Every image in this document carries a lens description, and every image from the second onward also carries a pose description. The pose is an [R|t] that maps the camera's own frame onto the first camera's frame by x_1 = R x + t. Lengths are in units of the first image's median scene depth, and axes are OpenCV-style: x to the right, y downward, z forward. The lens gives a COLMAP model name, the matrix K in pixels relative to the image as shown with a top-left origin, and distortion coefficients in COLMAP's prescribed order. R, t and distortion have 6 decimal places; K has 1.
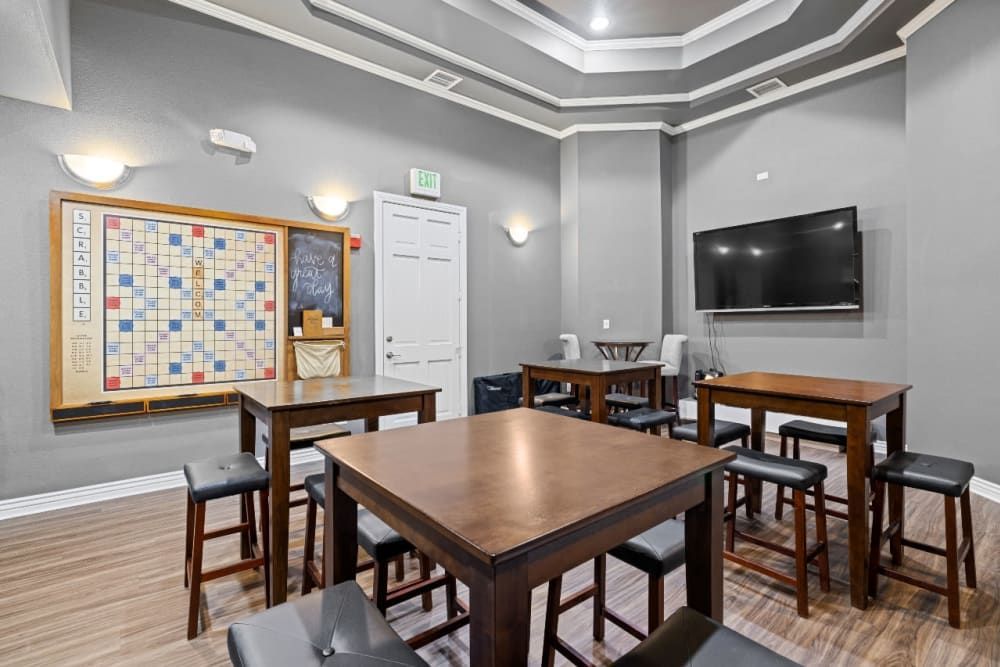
lens RADIAL K [[454.0, 0, 497.9], [0, 454.0, 328.7], [0, 0, 1]] dist [0.002745, 0.000583]
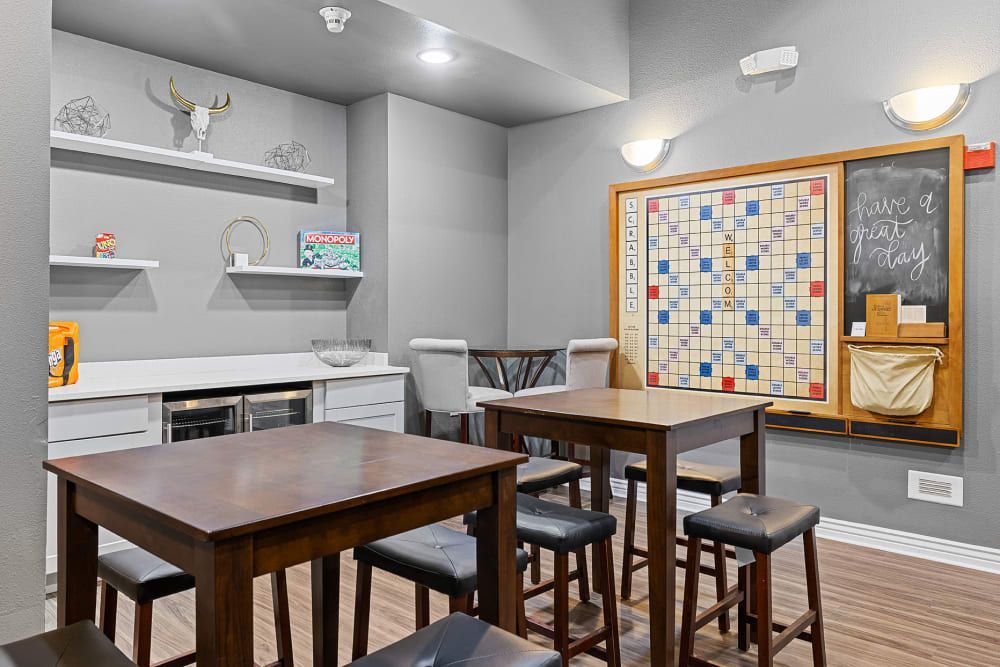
lens RADIAL K [[728.0, 0, 498.8], [0, 728.0, 325.6], [0, 0, 1]] dist [0.008888, 0.000752]
pose [[0.155715, 0.019990, -0.987600, 0.505730], [-0.015944, 0.999716, 0.017722, -0.008973], [0.987673, 0.012987, 0.155990, 0.406320]]
